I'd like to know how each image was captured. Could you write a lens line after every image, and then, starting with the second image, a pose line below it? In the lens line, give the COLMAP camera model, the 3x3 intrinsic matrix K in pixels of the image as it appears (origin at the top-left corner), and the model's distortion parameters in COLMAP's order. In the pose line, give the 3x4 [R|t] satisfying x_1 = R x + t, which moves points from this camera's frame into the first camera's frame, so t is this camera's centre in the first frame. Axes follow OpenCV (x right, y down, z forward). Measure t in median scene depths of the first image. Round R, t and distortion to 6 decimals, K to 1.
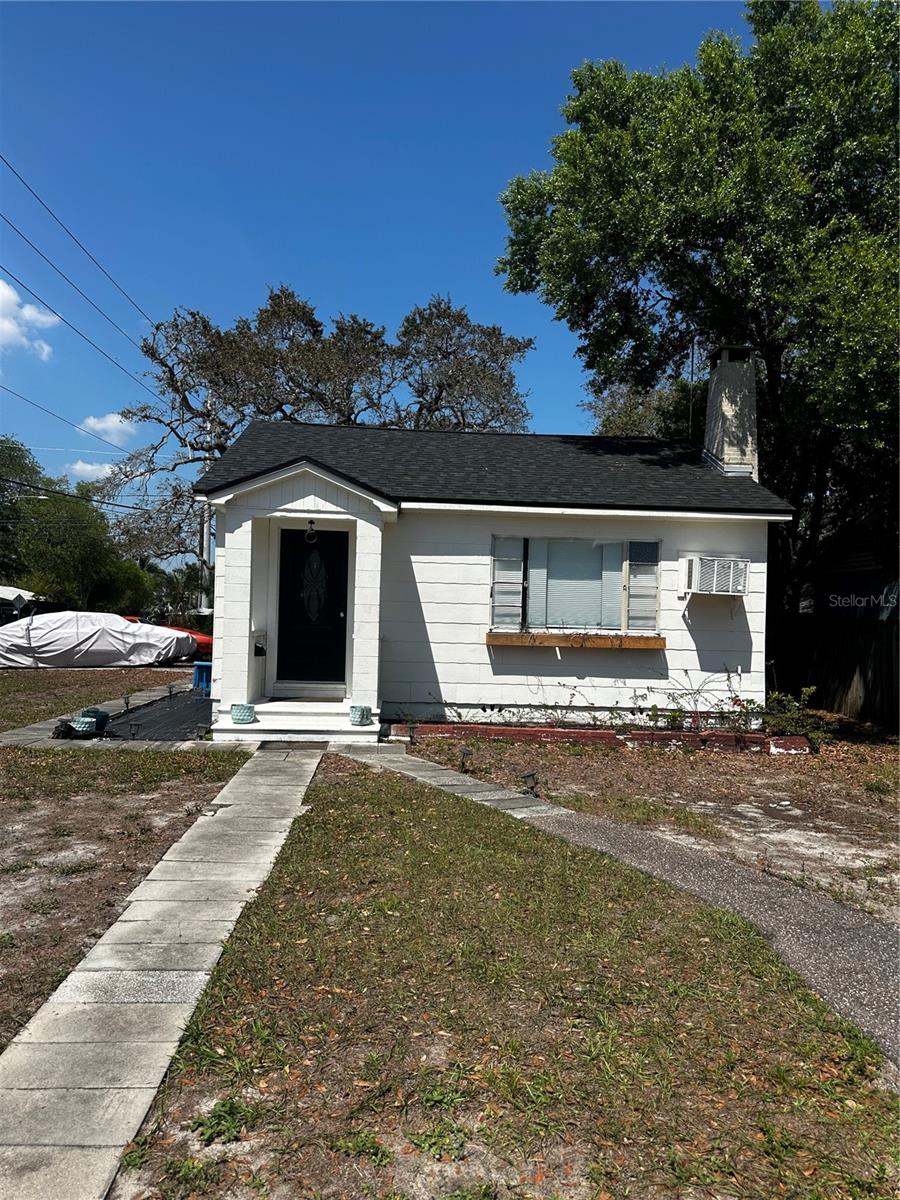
lens RADIAL K [[833.5, 0, 450.0], [0, 833.5, 600.0], [0, 0, 1]] dist [0.056365, -0.102298]
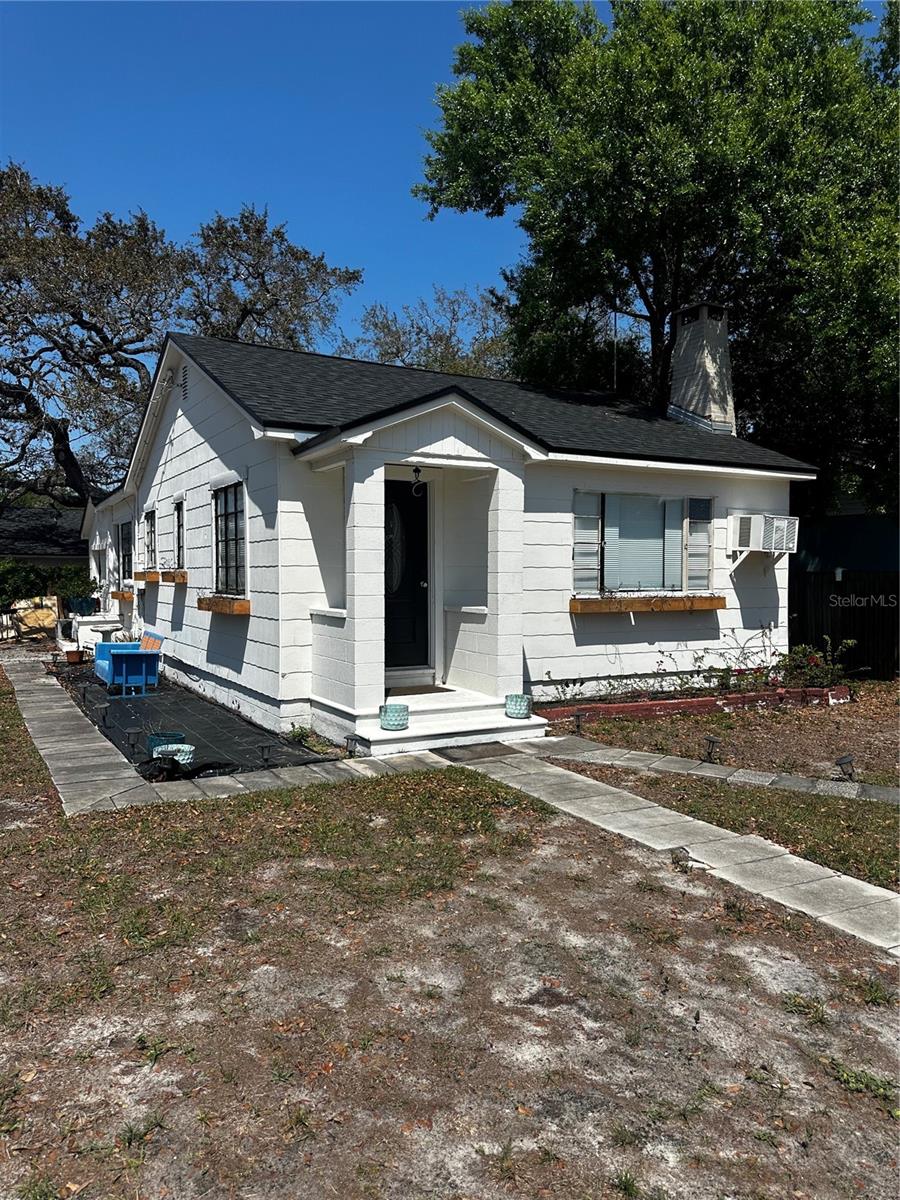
lens RADIAL K [[842.0, 0, 449.2], [0, 842.0, 589.9], [0, 0, 1]] dist [0.018727, -0.001176]
pose [[0.906344, -0.035377, 0.421057, -0.446593], [0.016635, 0.998704, 0.048102, -0.016192], [-0.422213, -0.036593, 0.905758, 0.237386]]
